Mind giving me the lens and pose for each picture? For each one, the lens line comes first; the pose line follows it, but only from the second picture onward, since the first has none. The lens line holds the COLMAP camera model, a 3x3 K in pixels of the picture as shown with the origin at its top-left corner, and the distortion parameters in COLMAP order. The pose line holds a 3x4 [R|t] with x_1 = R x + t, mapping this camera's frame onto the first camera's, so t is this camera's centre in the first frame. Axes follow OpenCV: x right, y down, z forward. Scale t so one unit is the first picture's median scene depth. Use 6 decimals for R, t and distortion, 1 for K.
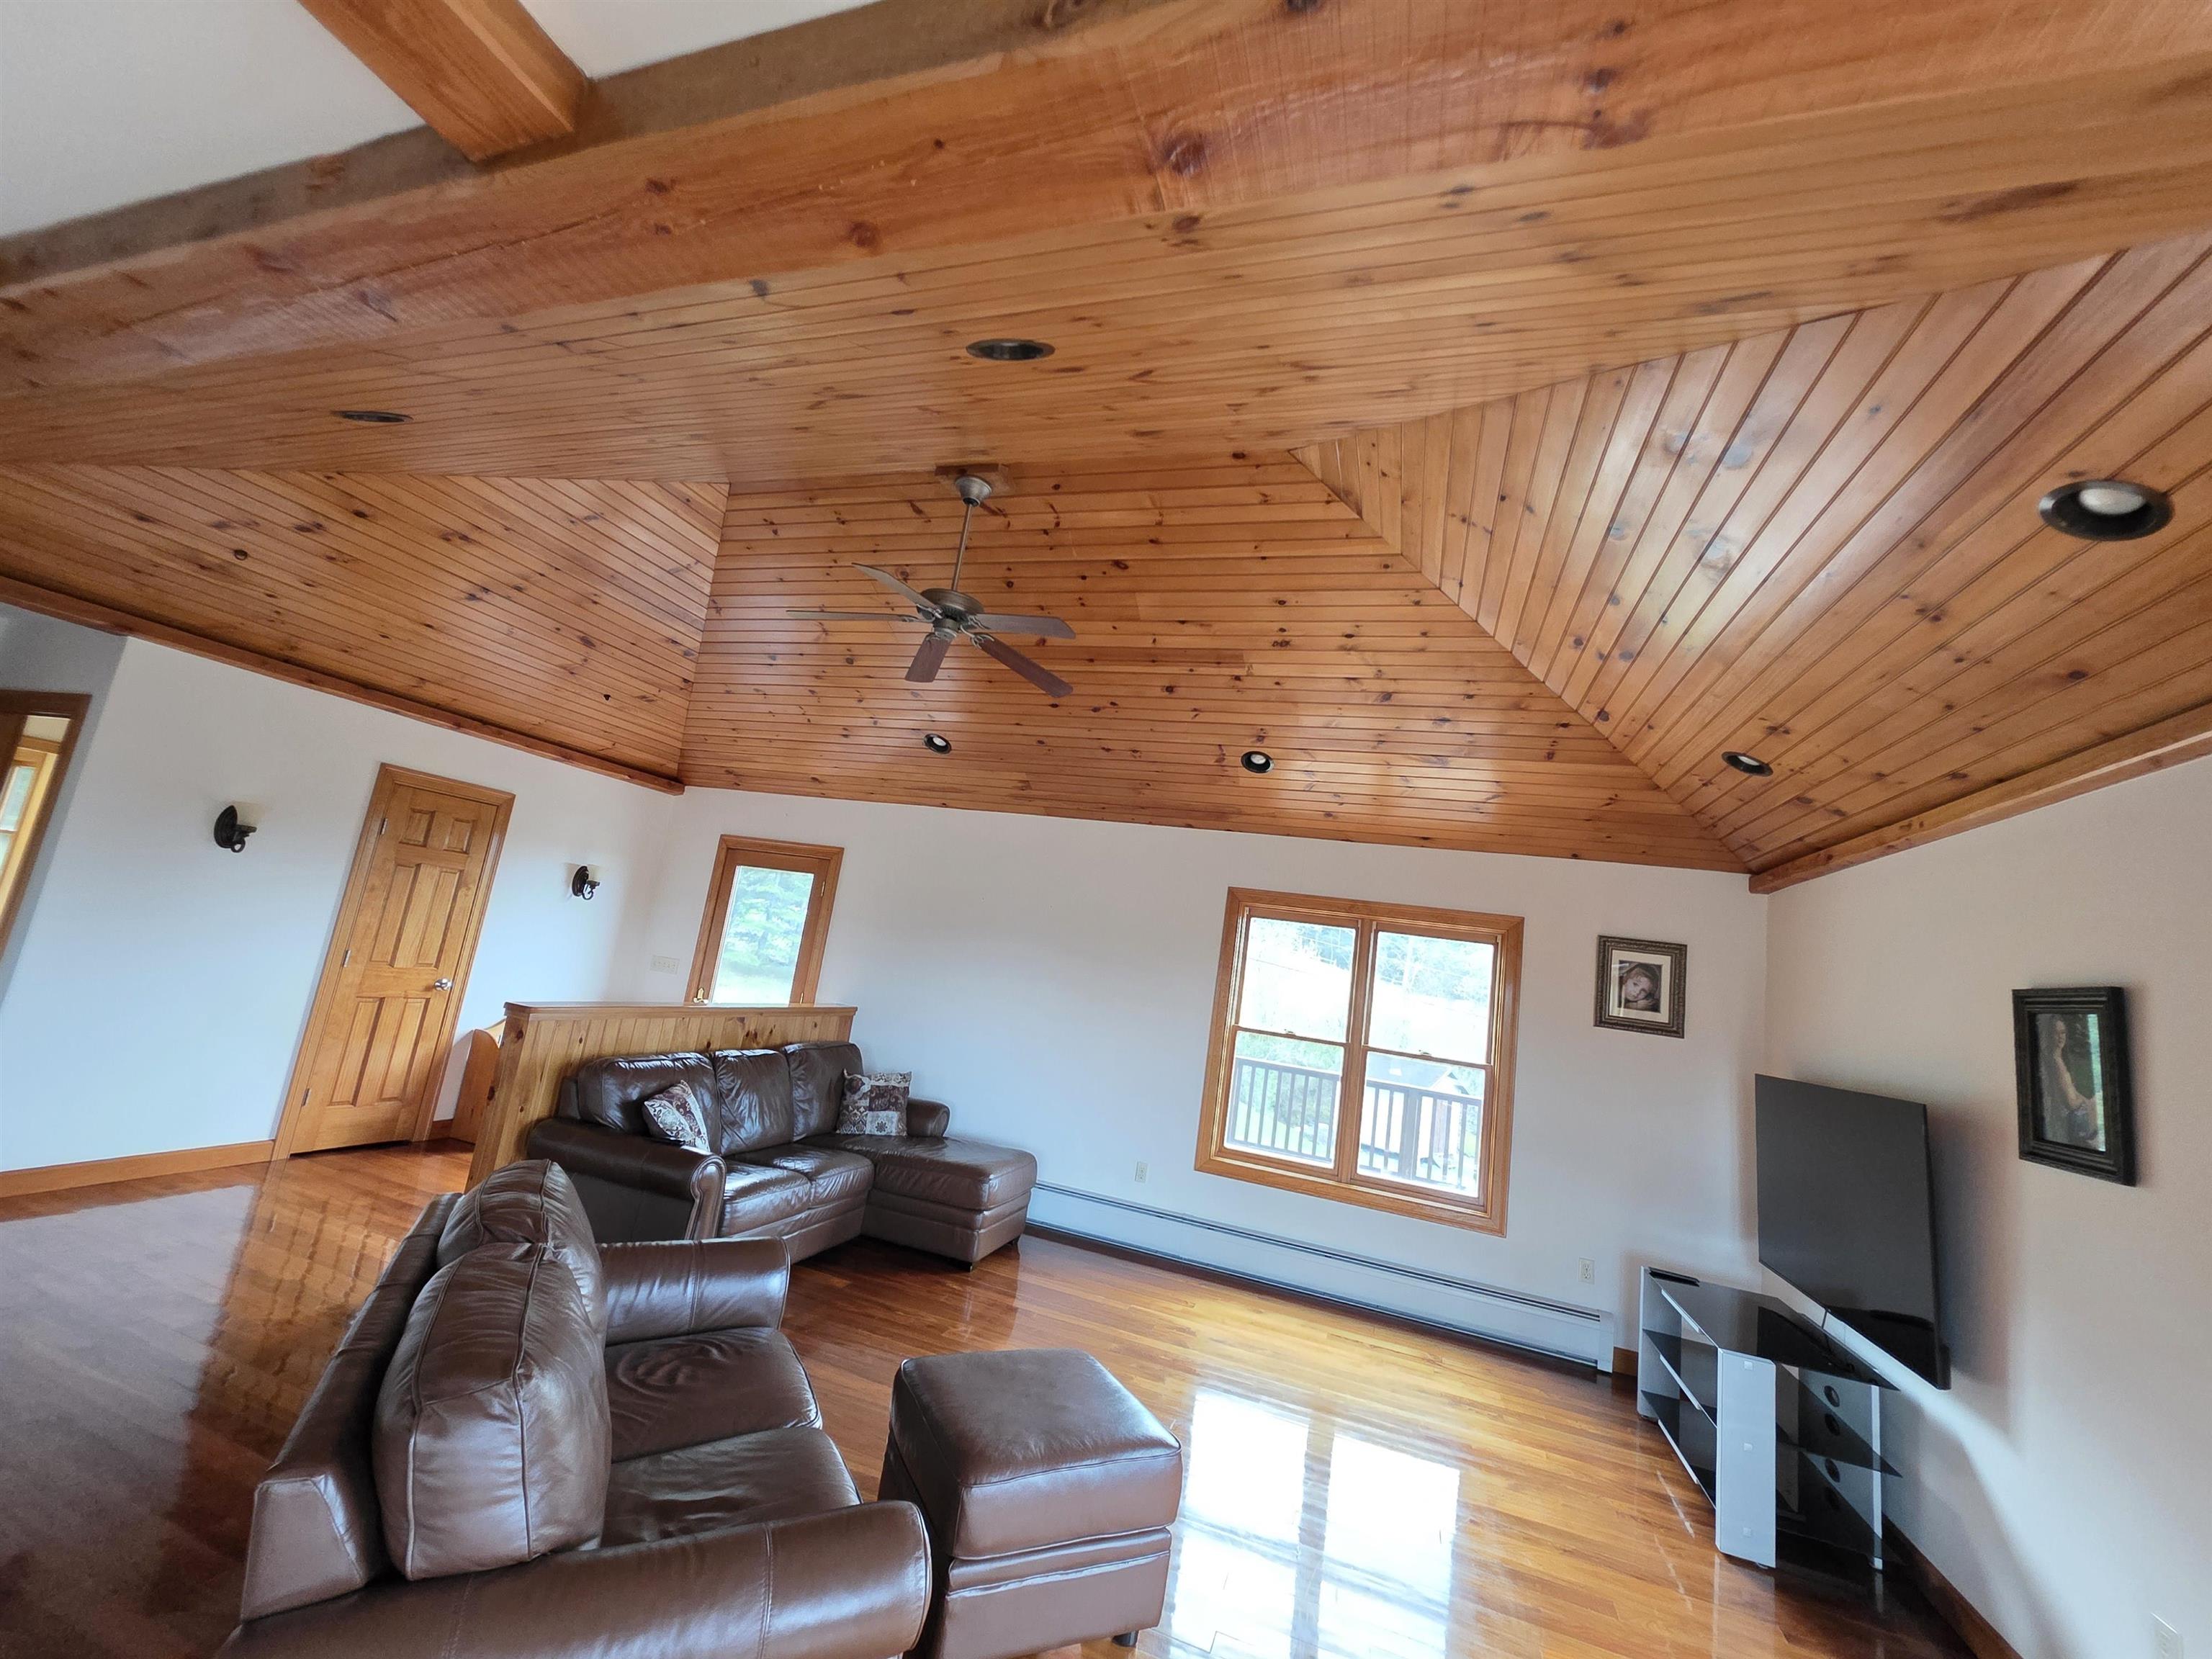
lens RADIAL K [[883.0, 0, 1108.8], [0, 883.0, 820.2], [0, 0, 1]] dist [0.001521, 0.000498]
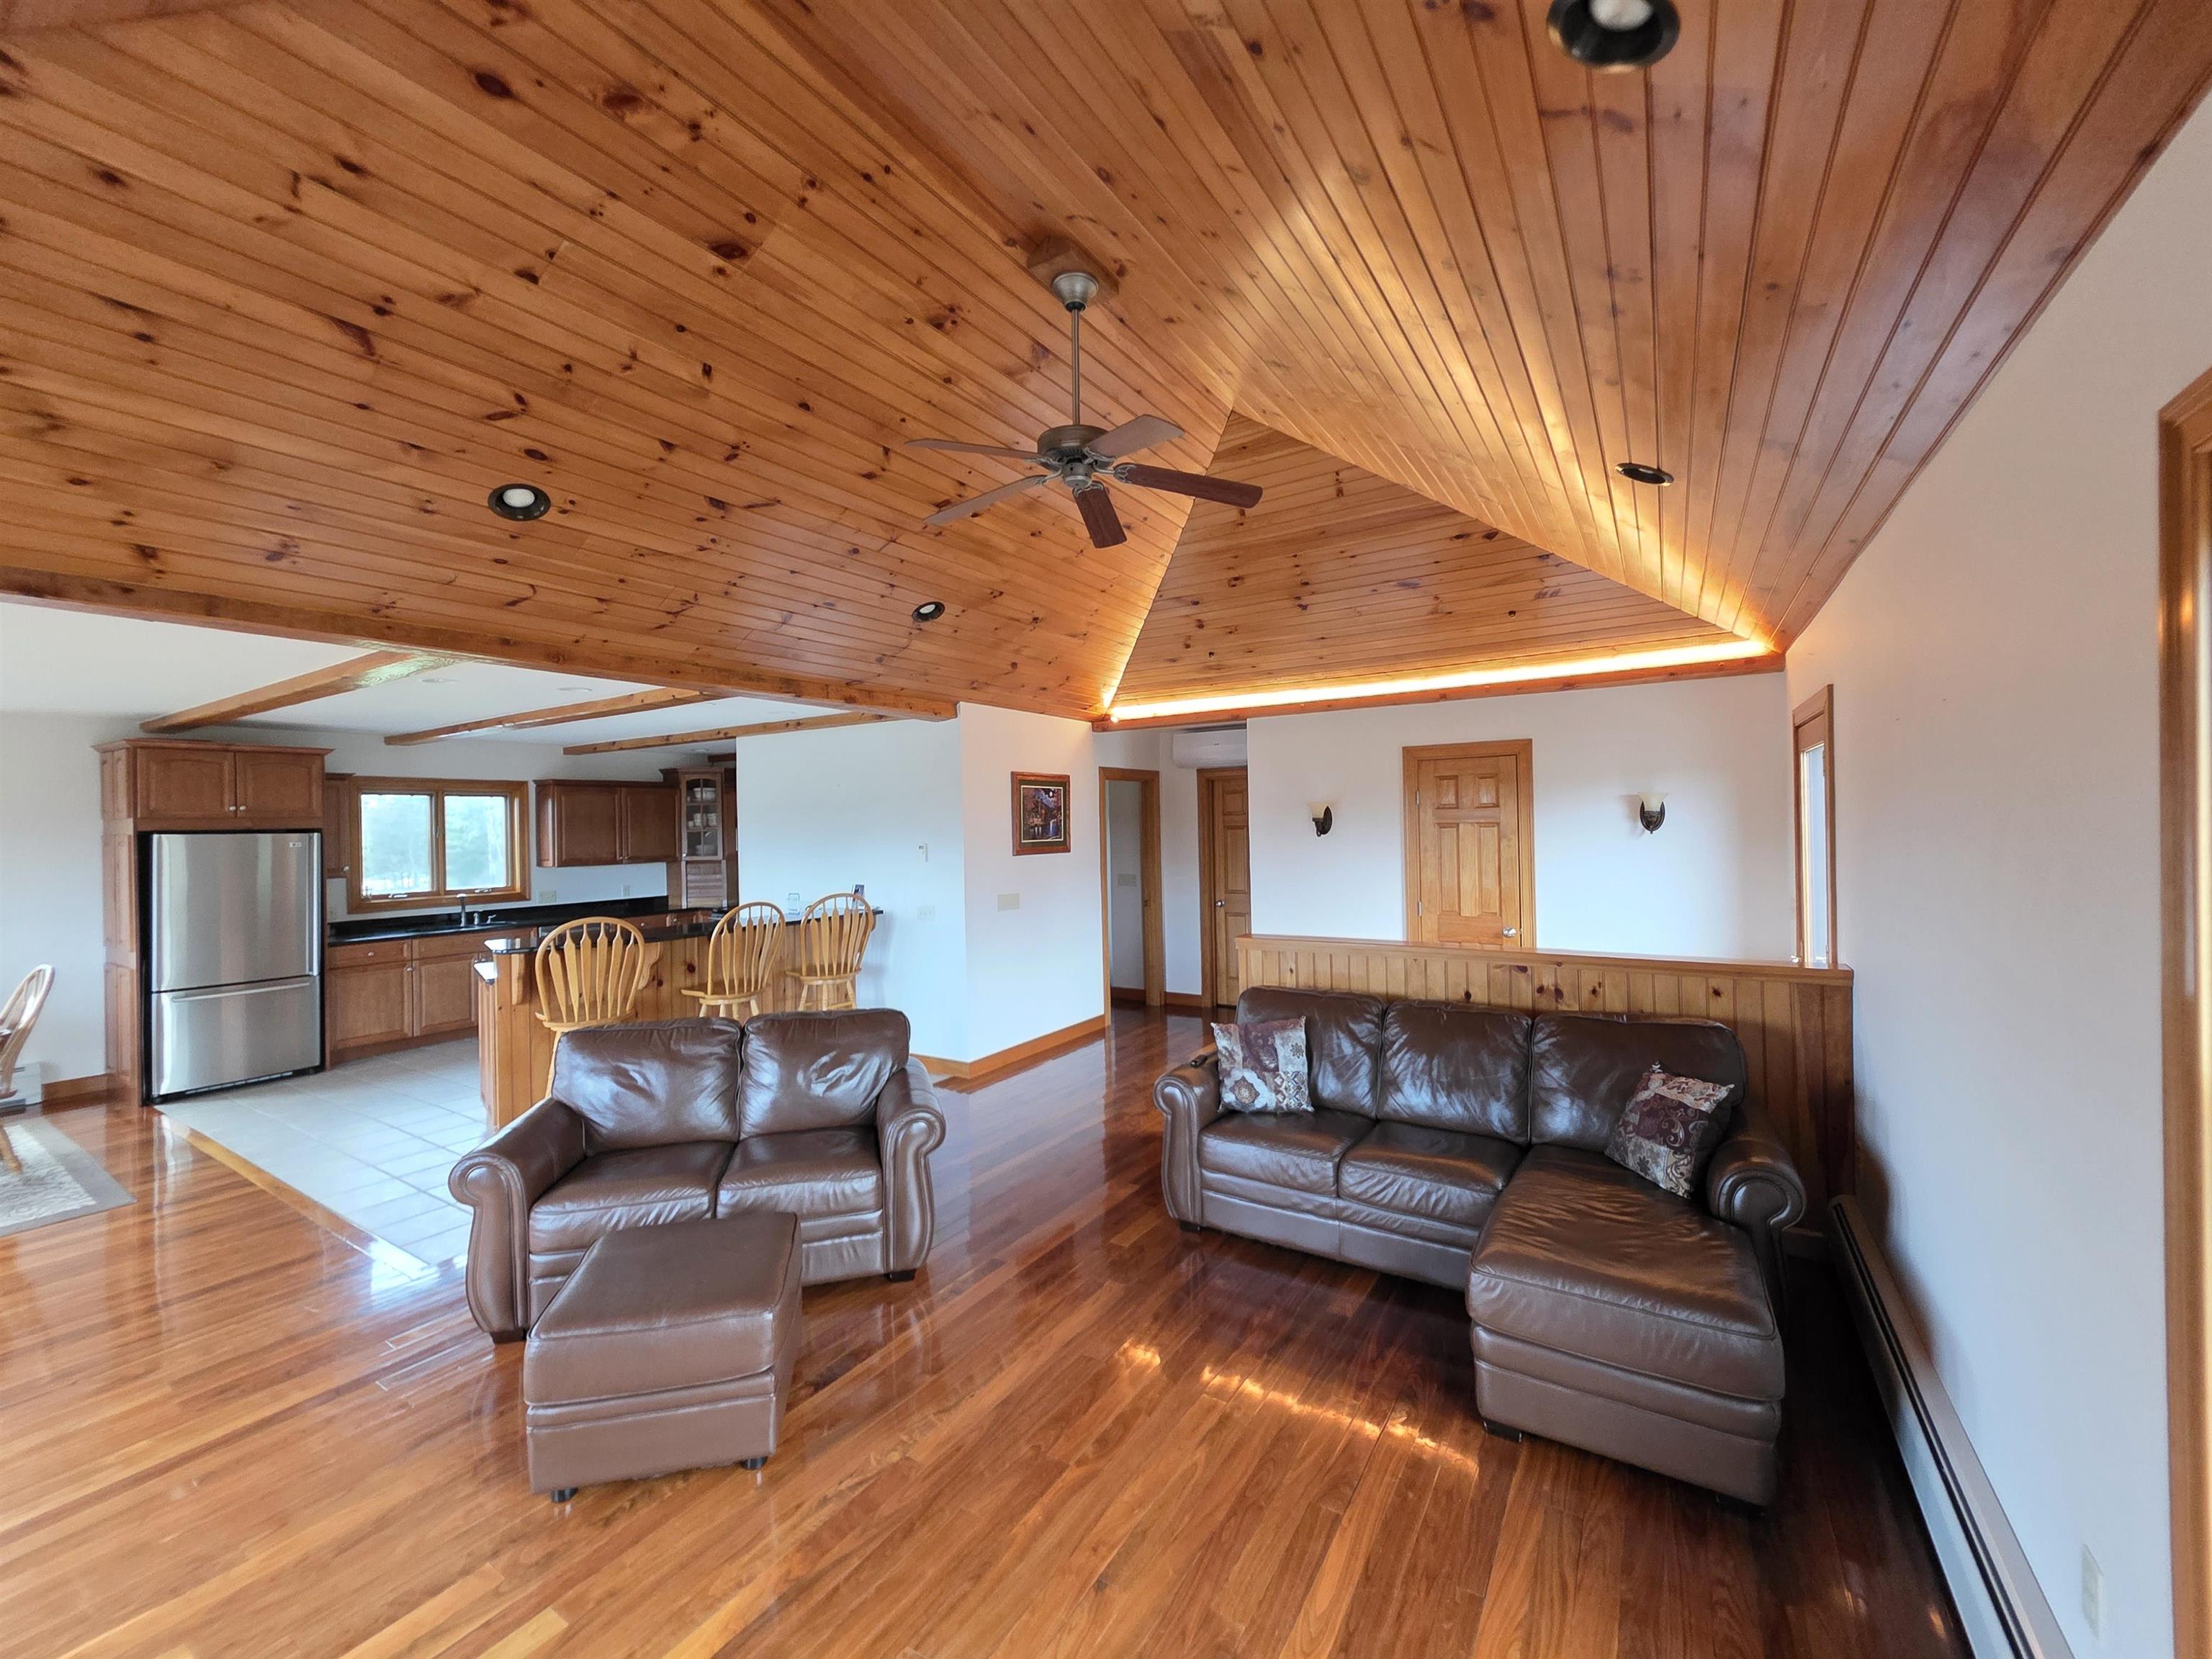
lens RADIAL K [[883.0, 0, 1099.1], [0, 883.0, 826.3], [0, 0, 1]] dist [0.001521, 0.000498]
pose [[-0.255394, -0.131006, -0.957920, 0.413491], [0.144777, 0.974424, -0.171863, 0.186245], [0.955936, -0.182578, -0.229895, 0.854924]]
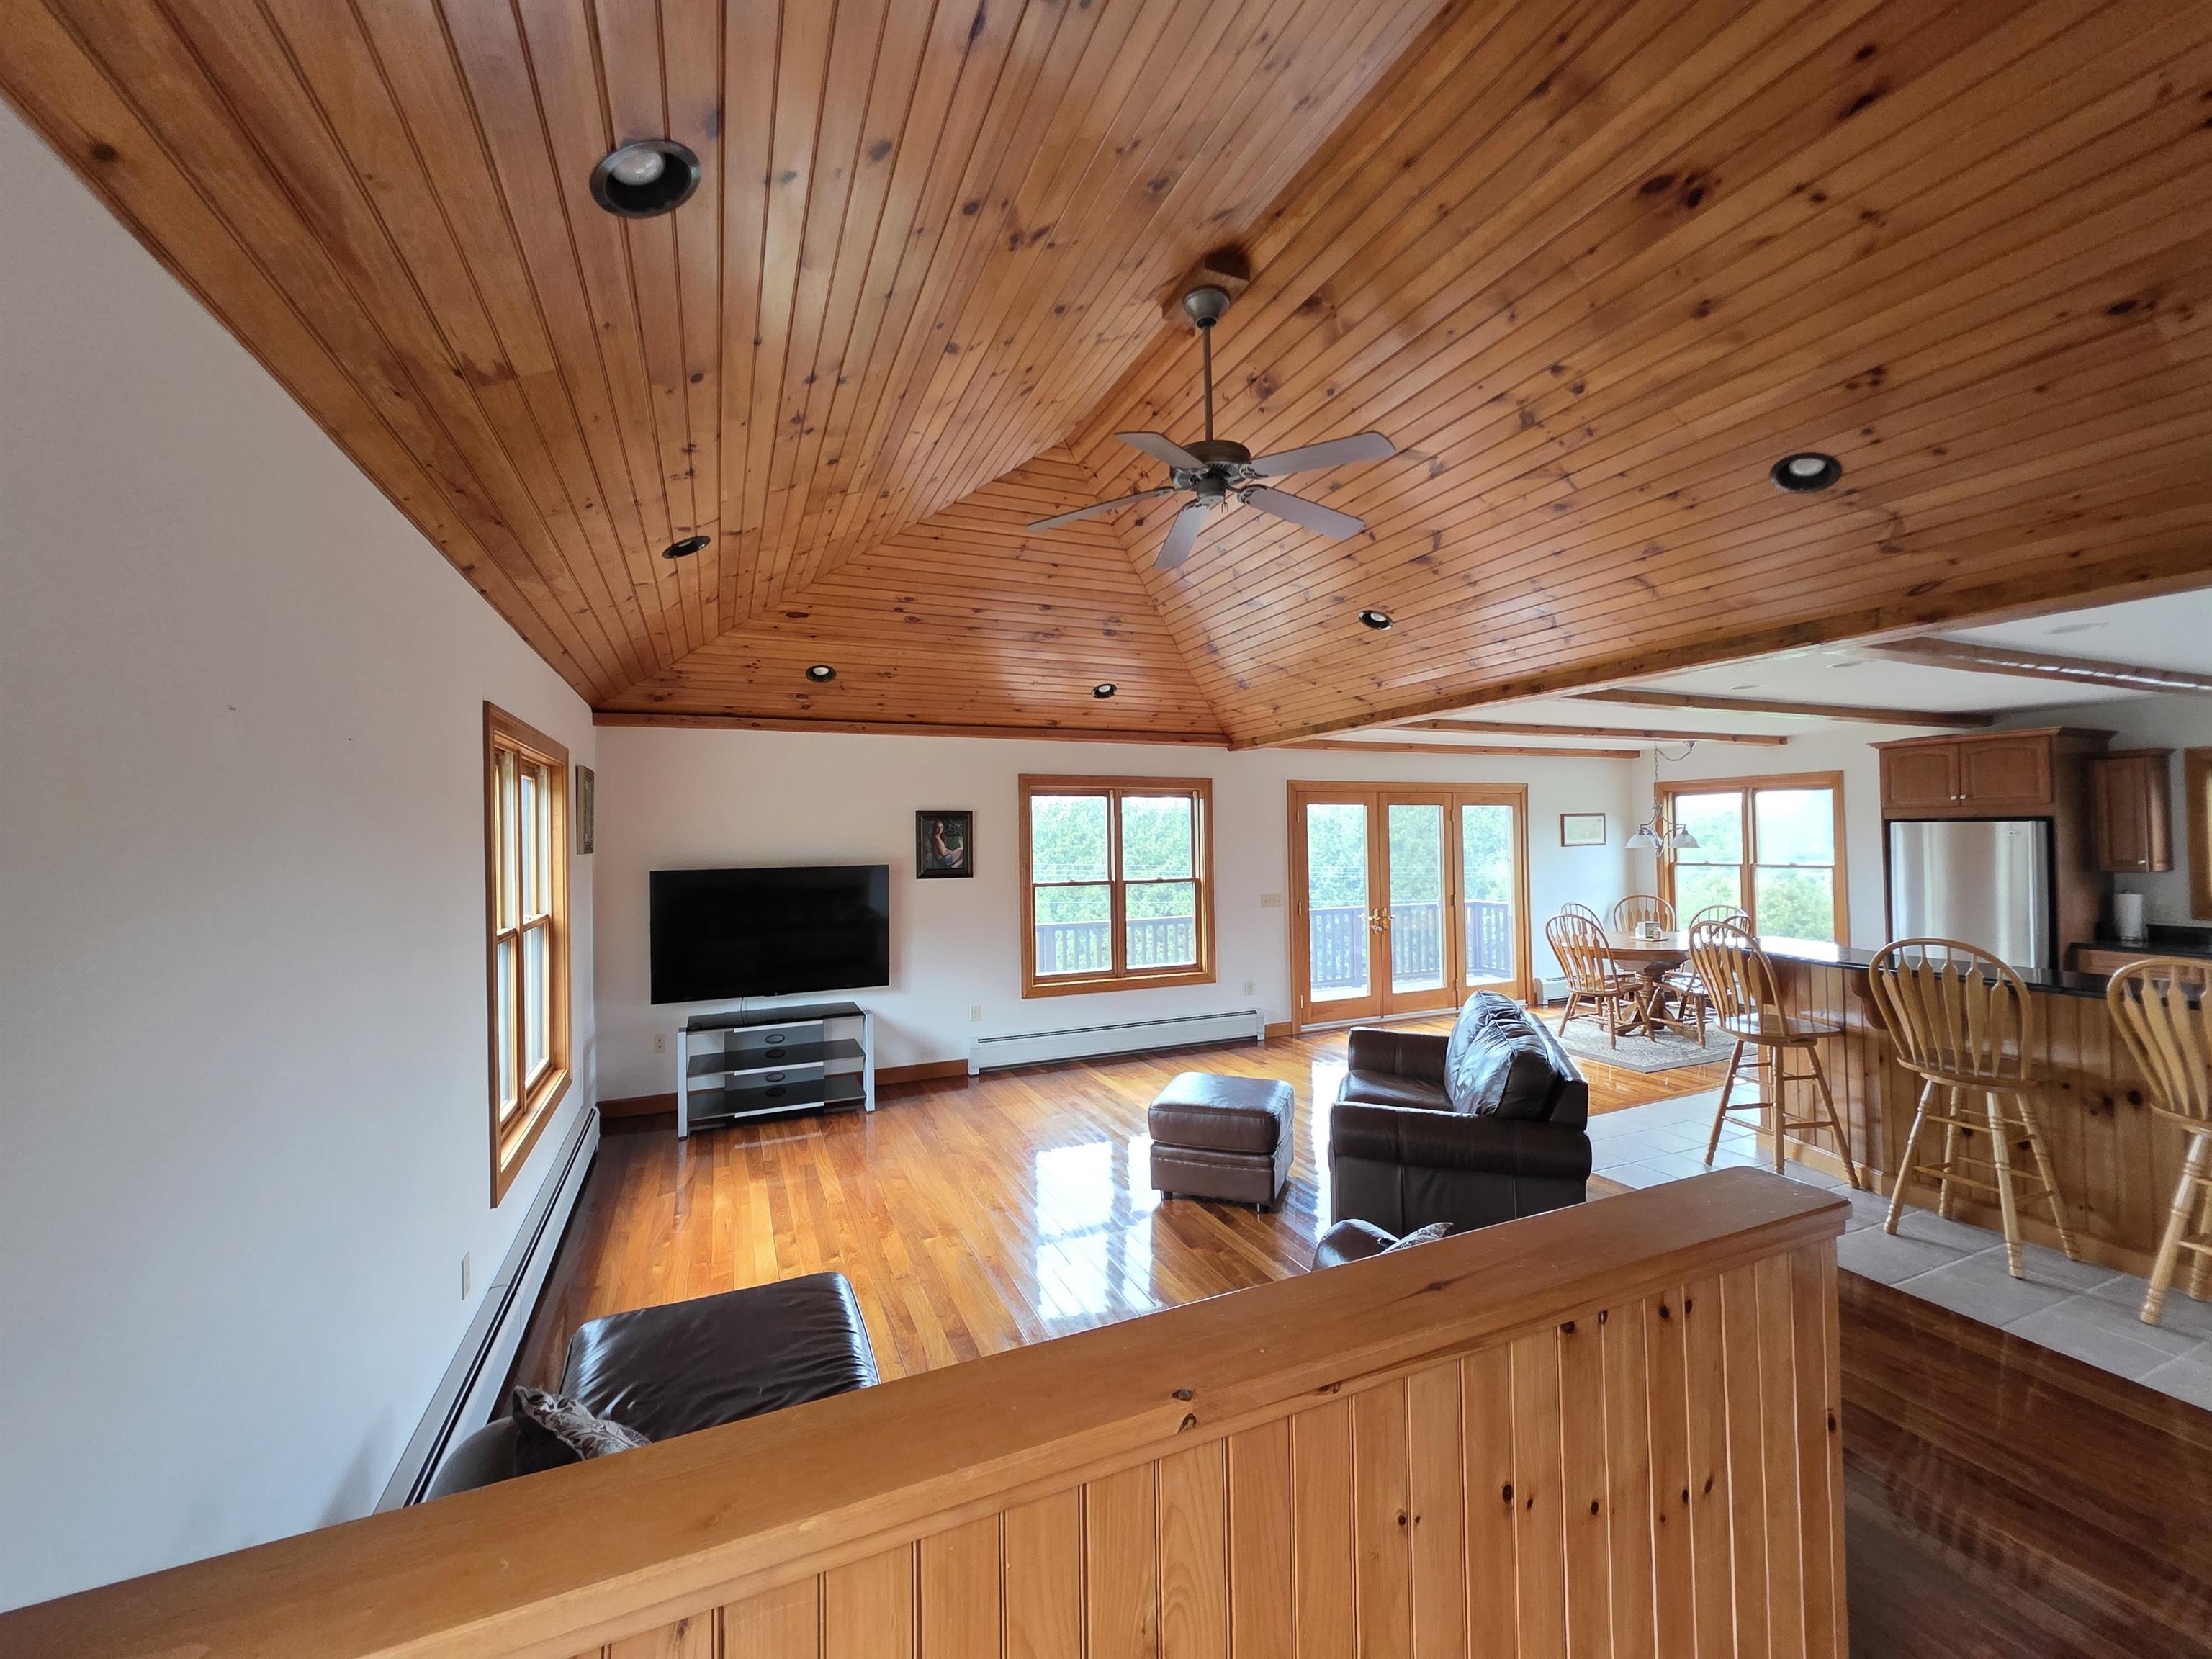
lens RADIAL K [[883.0, 0, 1111.5], [0, 883.0, 819.1], [0, 0, 1]] dist [0.001521, 0.000498]
pose [[-0.667497, -0.112848, 0.736012, -0.571012], [-0.200621, 0.979152, -0.031818, 0.095942], [-0.717077, -0.168897, -0.676221, 1.173395]]
